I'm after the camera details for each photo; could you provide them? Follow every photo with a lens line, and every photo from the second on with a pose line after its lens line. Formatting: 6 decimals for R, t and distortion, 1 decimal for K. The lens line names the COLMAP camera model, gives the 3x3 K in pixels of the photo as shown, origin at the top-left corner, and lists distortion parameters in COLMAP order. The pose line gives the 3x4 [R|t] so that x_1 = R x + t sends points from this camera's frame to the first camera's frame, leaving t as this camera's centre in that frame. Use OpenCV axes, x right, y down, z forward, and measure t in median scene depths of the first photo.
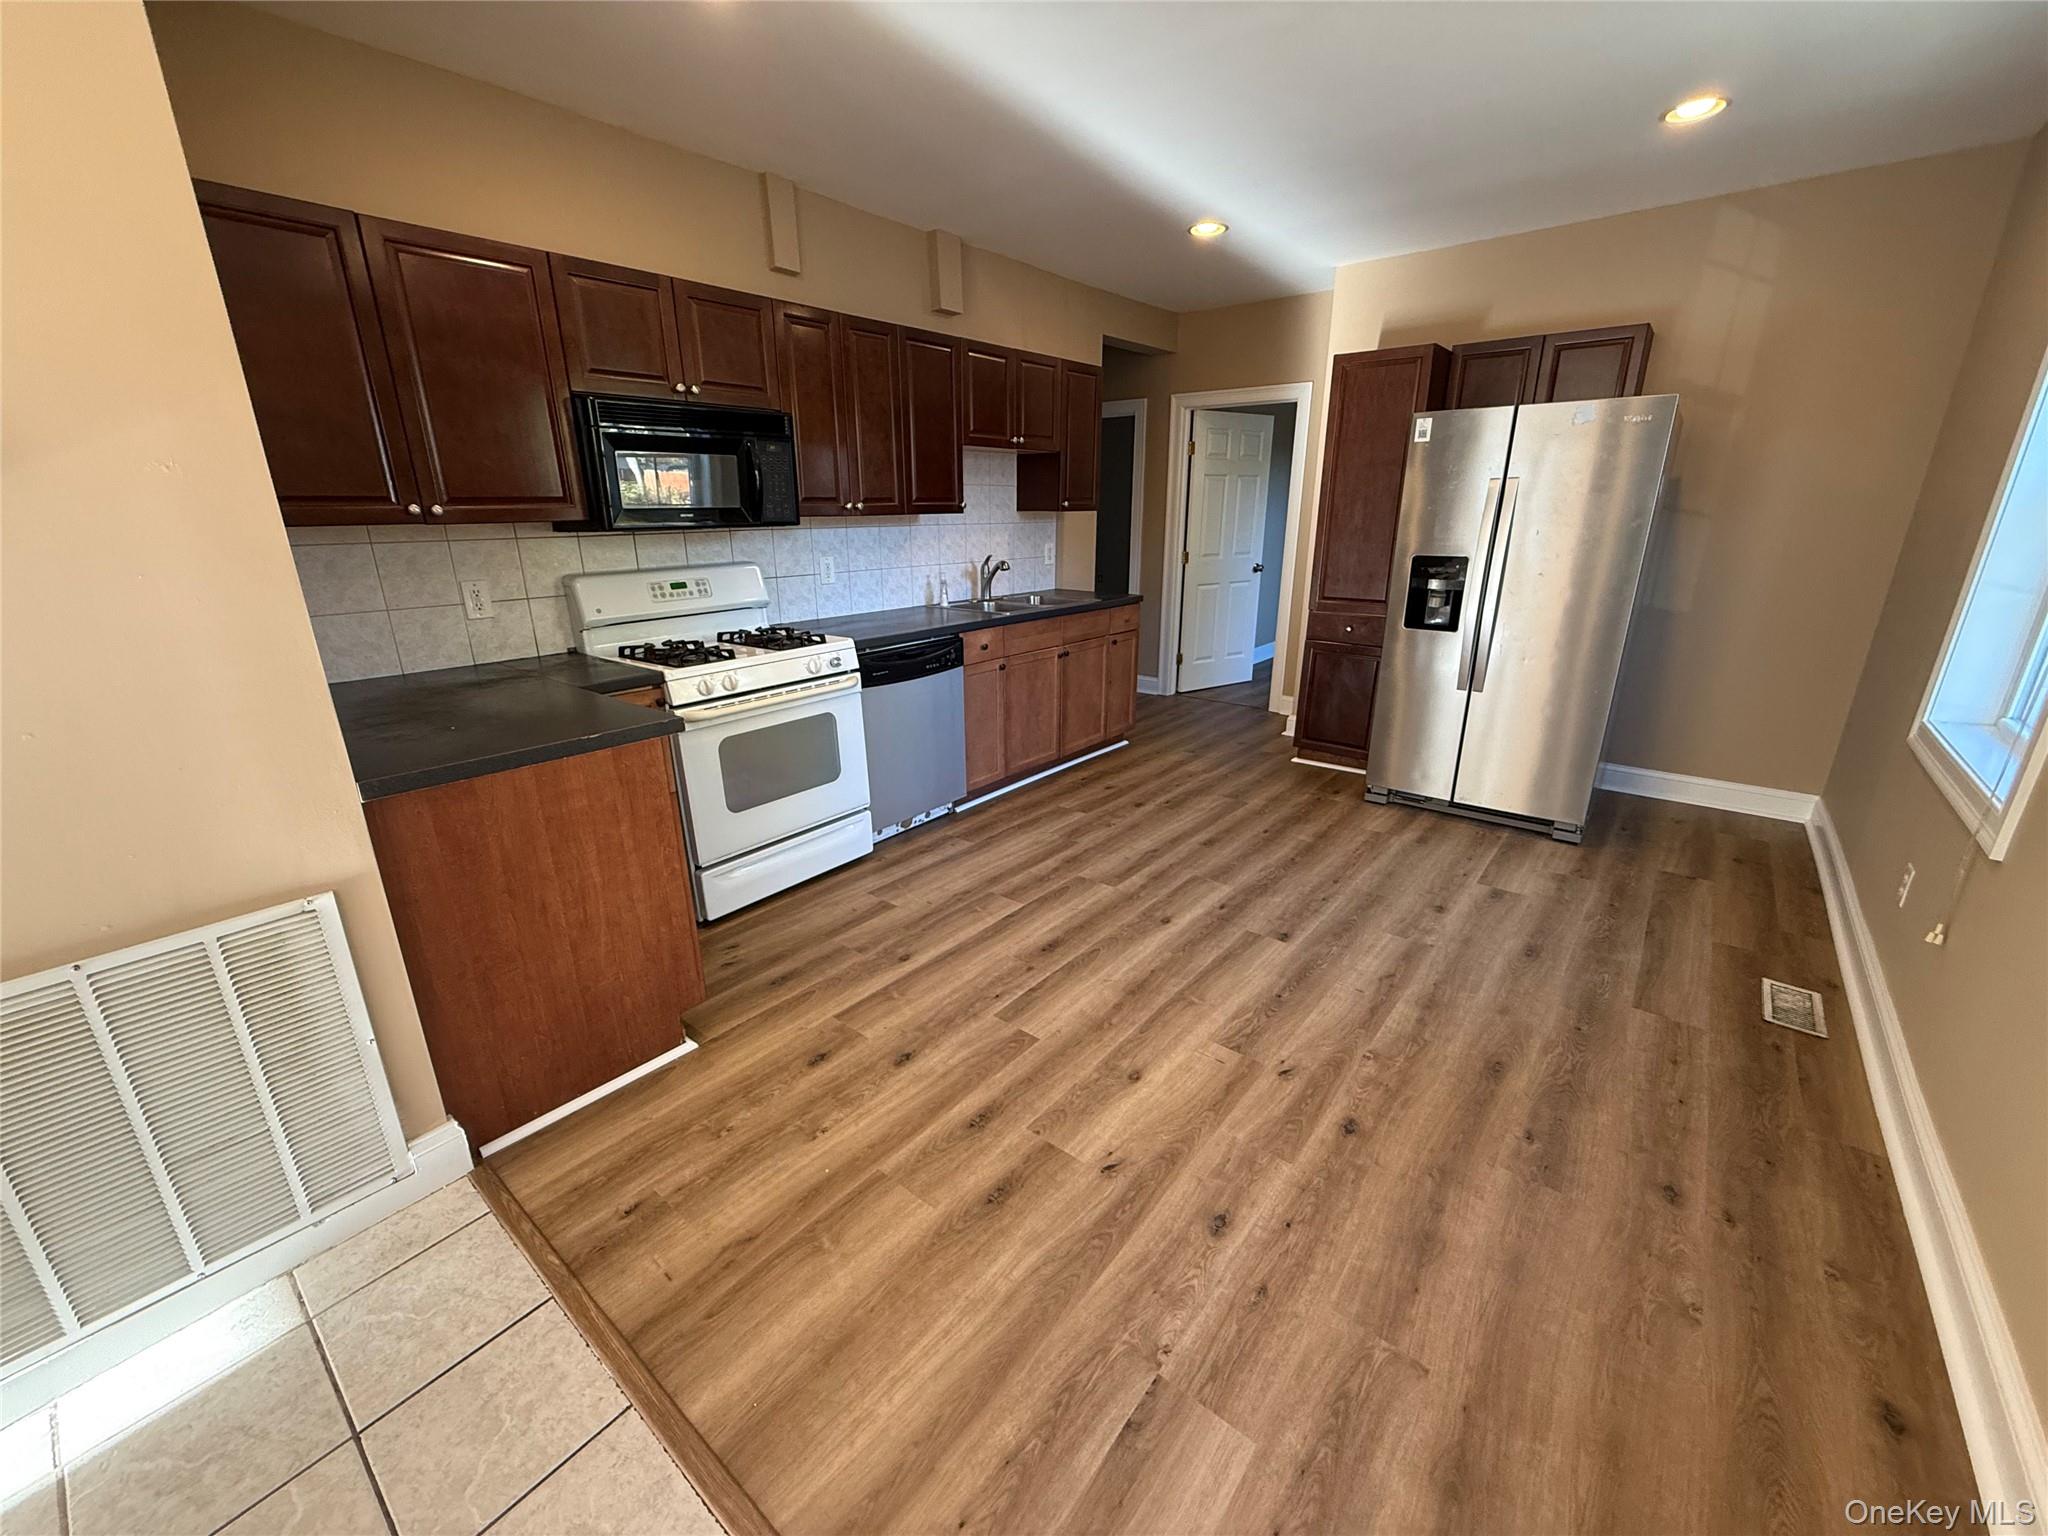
lens RADIAL K [[815.5, 0, 1024.0], [0, 815.5, 768.0], [0, 0, 1]] dist [0.002206, 0.000135]
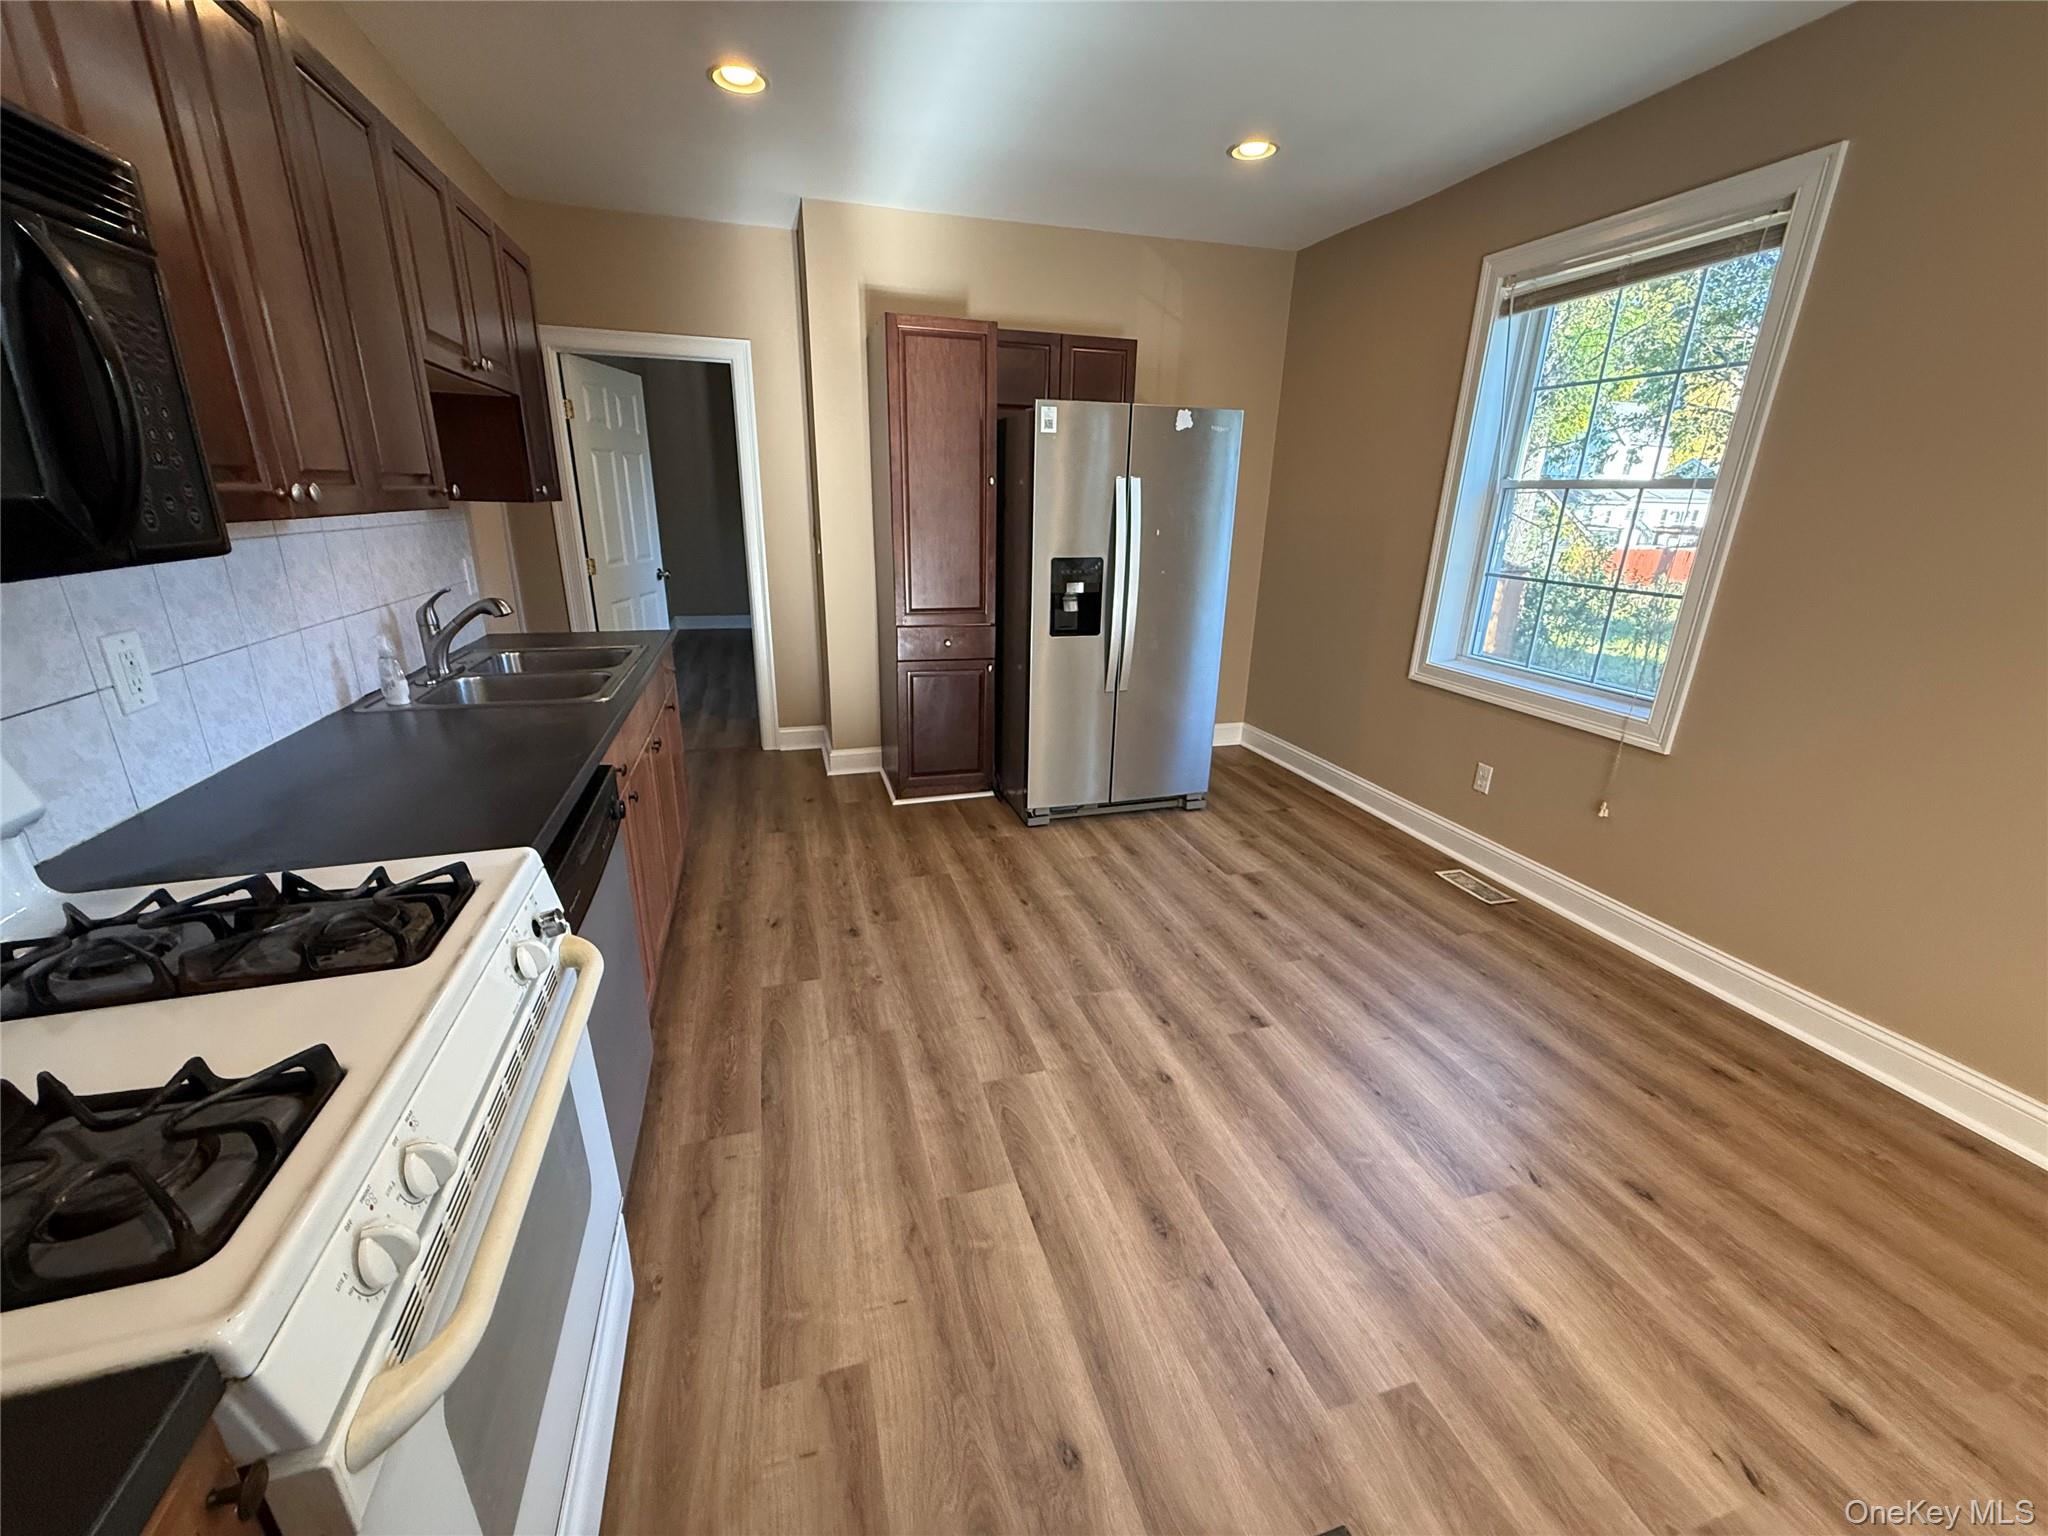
lens RADIAL K [[815.5, 0, 1024.0], [0, 815.5, 768.0], [0, 0, 1]] dist [0.002206, 0.000135]
pose [[0.560507, -0.247524, 0.790294, -0.344230], [0.233957, 0.962744, 0.135605, -0.176893], [-0.794416, 0.108887, 0.597534, 0.540569]]
